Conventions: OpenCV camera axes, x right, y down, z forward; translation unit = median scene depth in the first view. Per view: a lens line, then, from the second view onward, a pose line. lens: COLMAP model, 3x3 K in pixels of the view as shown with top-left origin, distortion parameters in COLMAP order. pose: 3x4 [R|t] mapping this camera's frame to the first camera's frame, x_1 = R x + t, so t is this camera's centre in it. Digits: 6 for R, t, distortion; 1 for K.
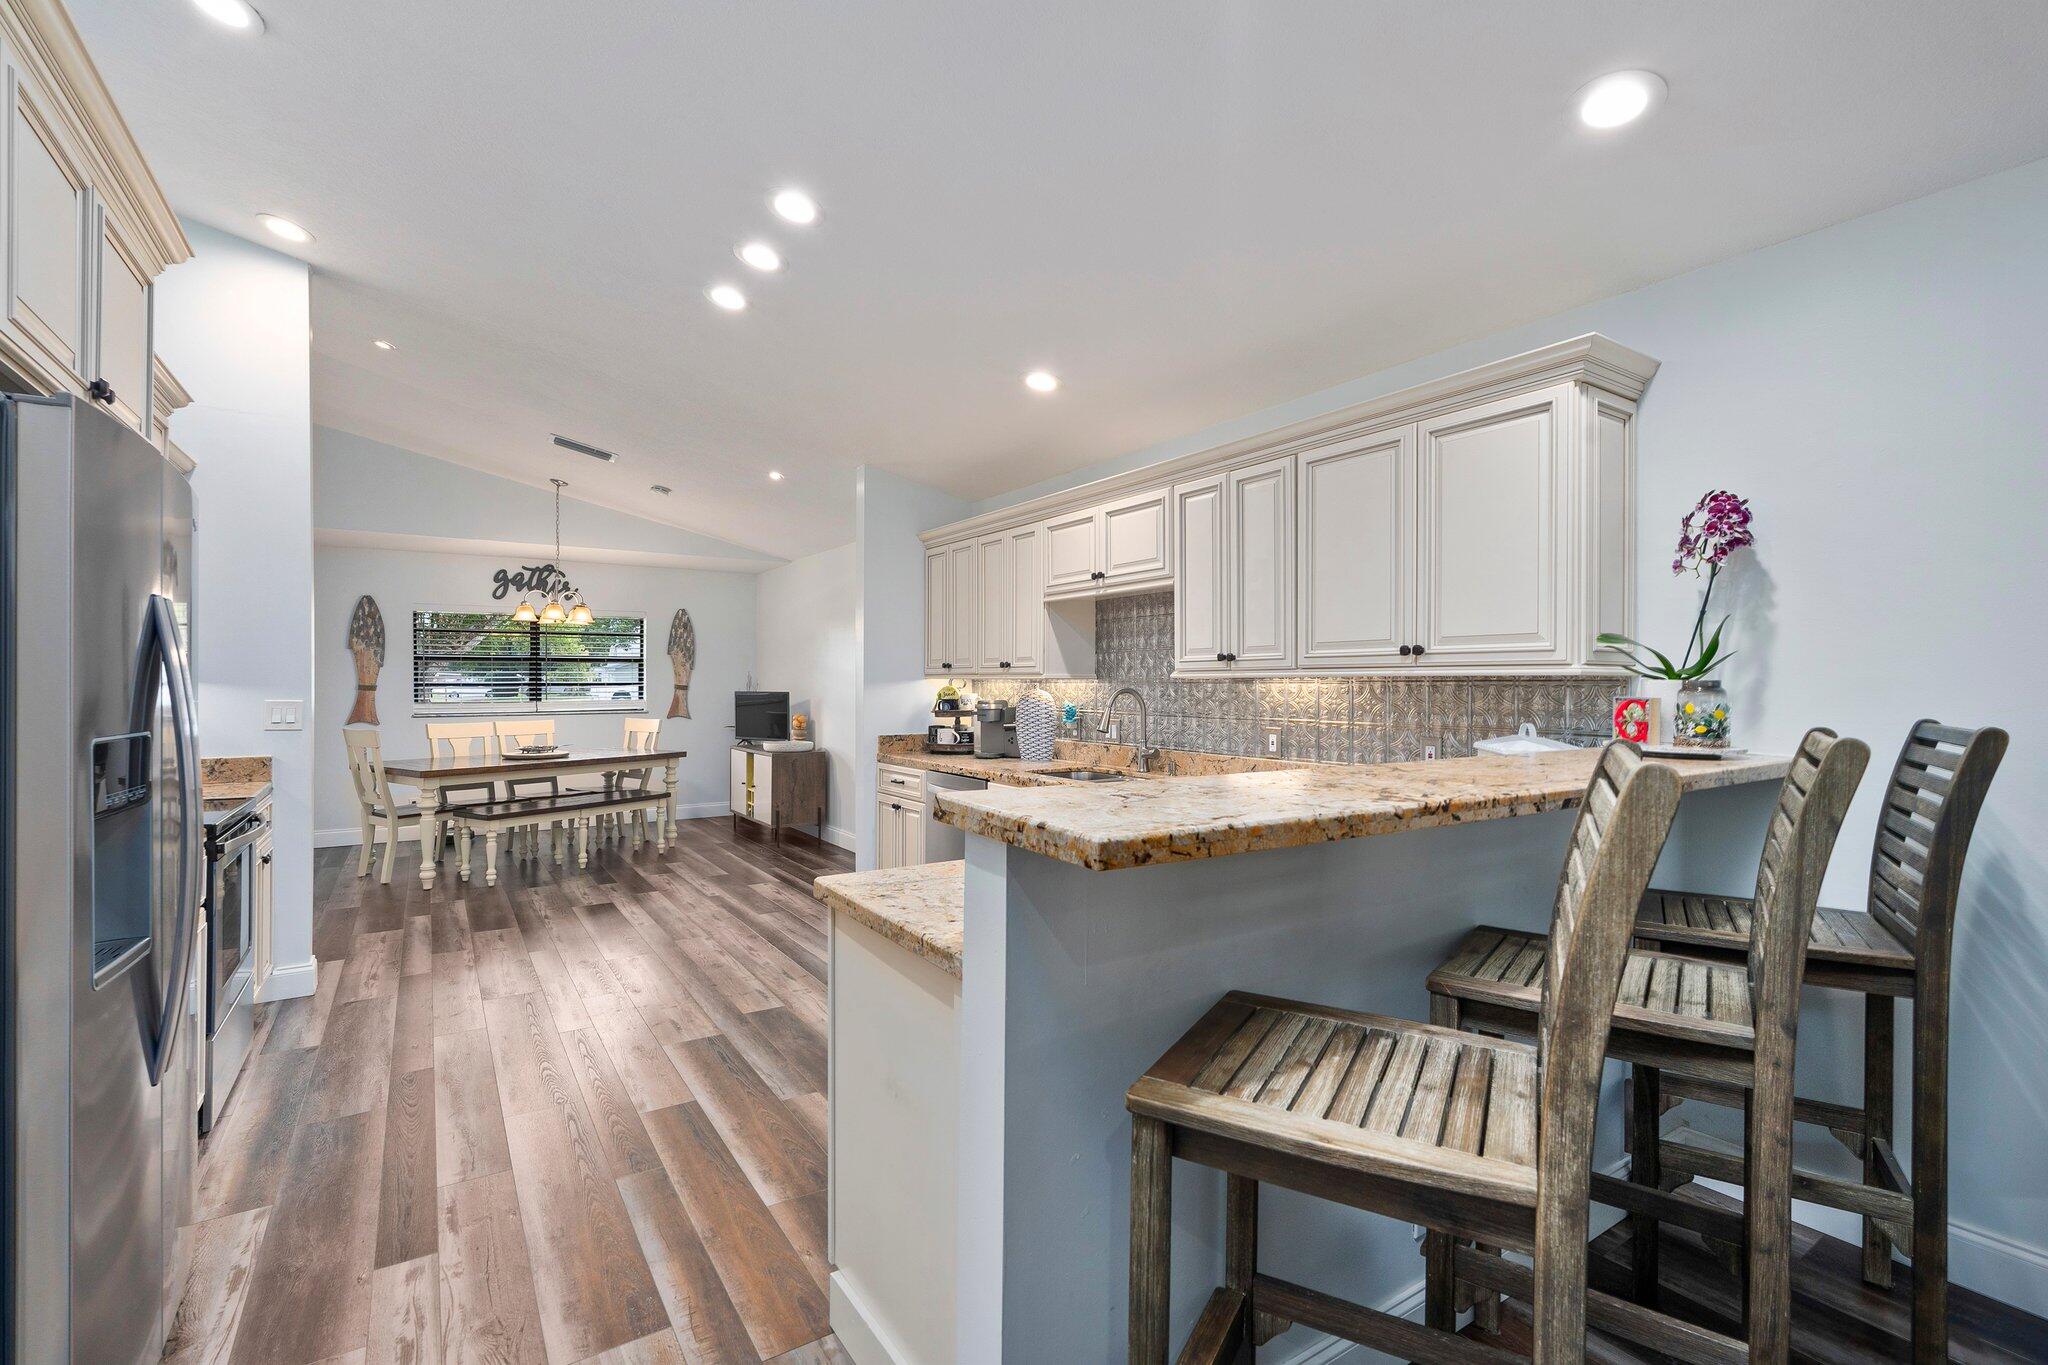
lens RADIAL K [[897.8, 0, 1012.3], [0, 897.8, 693.6], [0, 0, 1]] dist [-0.006112, 0.001535]
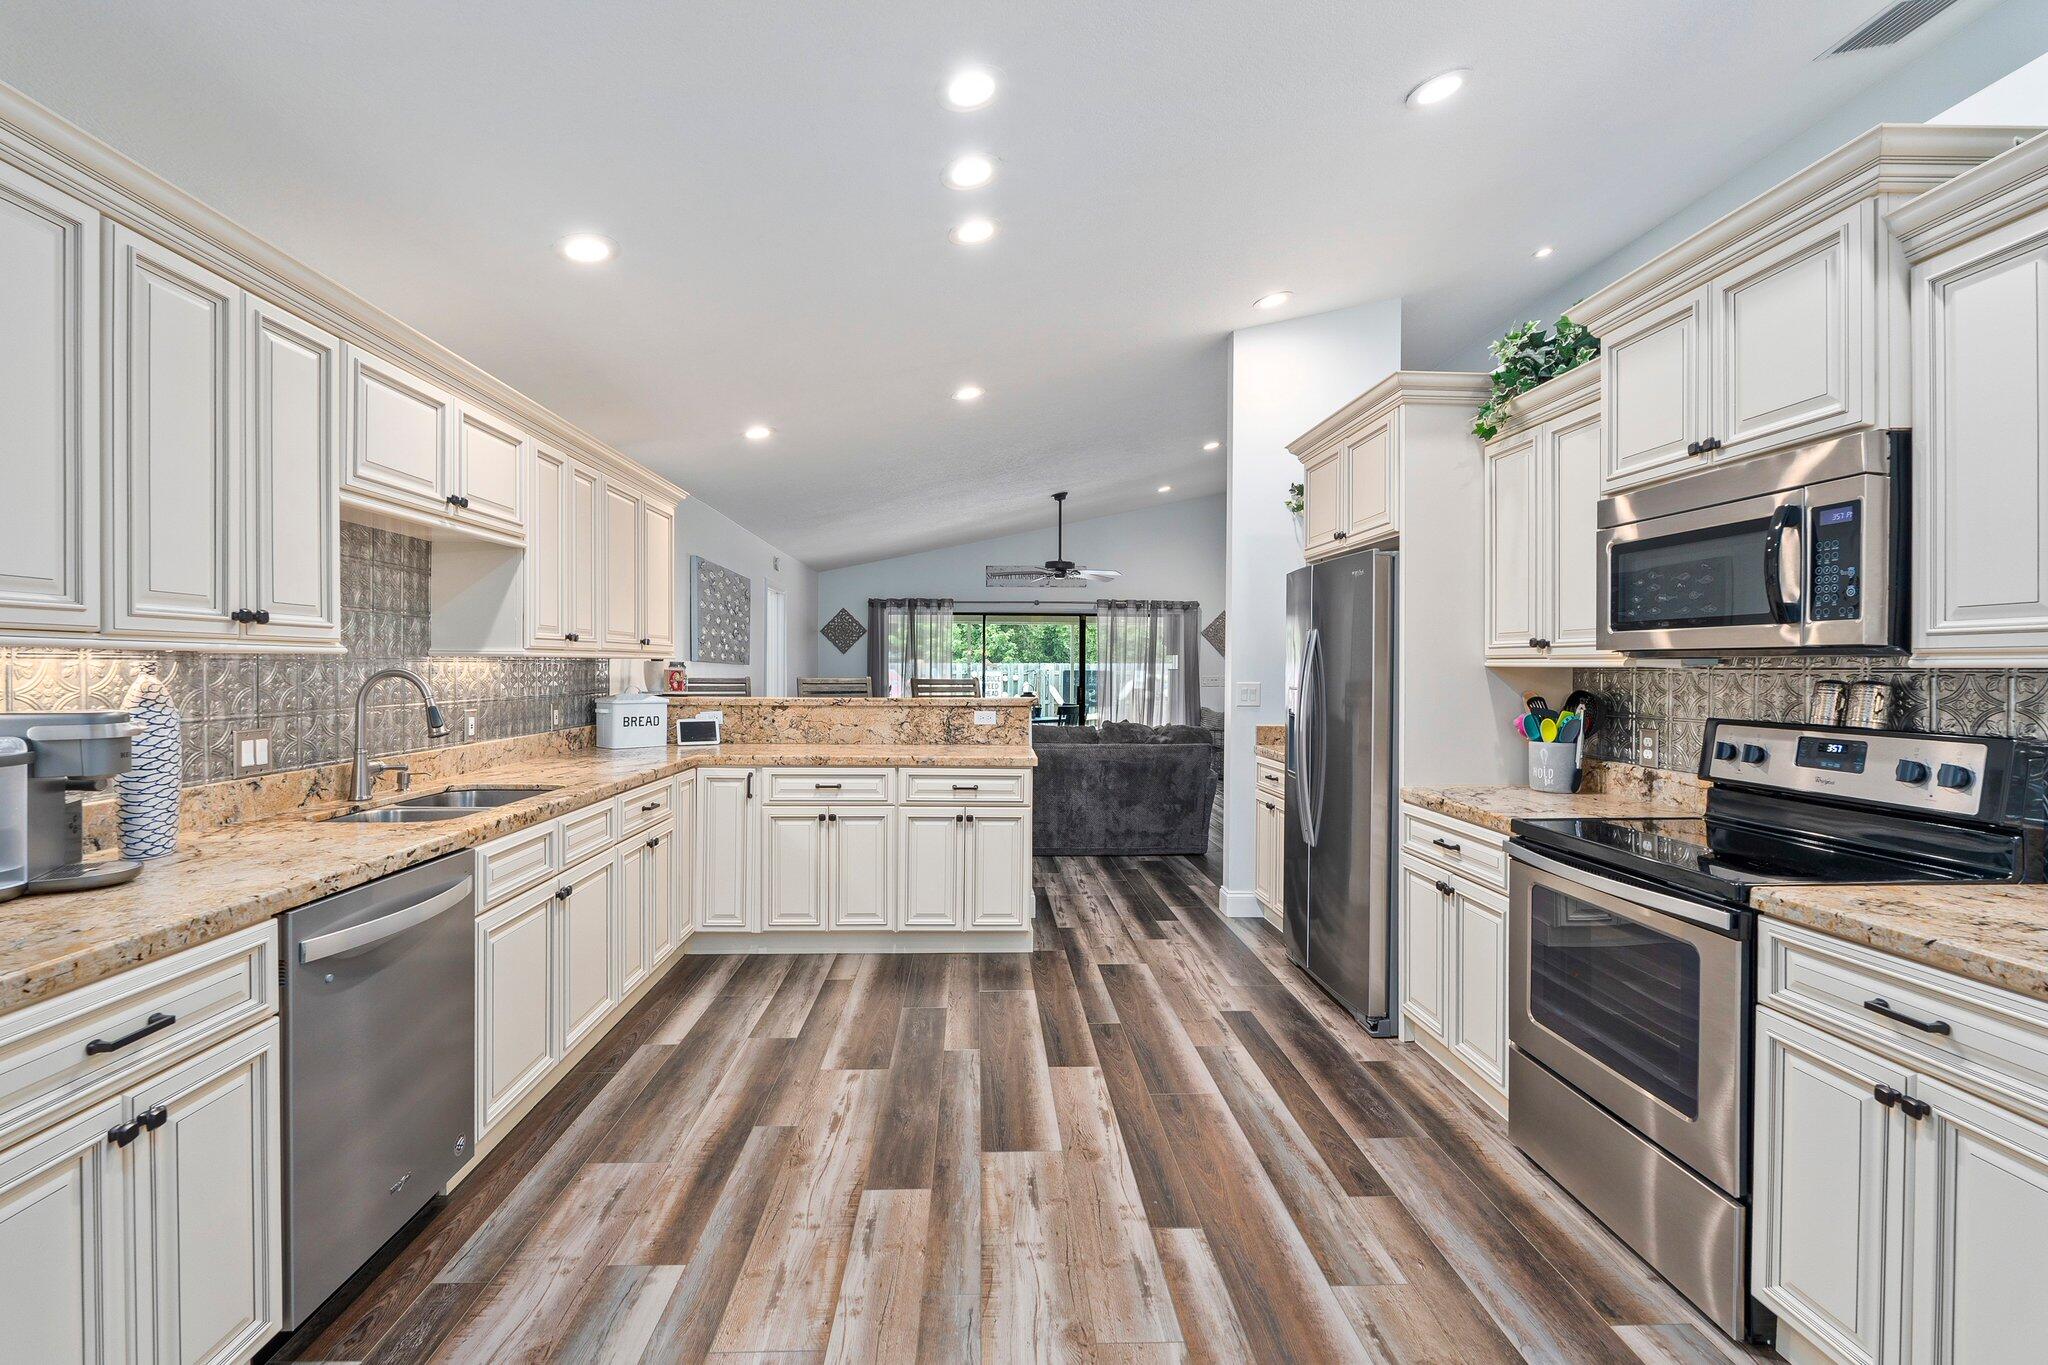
lens RADIAL K [[897.8, 0, 1002.6], [0, 897.8, 676.1], [0, 0, 1]] dist [-0.006112, 0.001535]
pose [[-0.851816, -0.015932, 0.523599, -0.592343], [-0.004371, 0.999719, 0.023309, -0.018060], [-0.523823, 0.017567, -0.851646, 1.335492]]
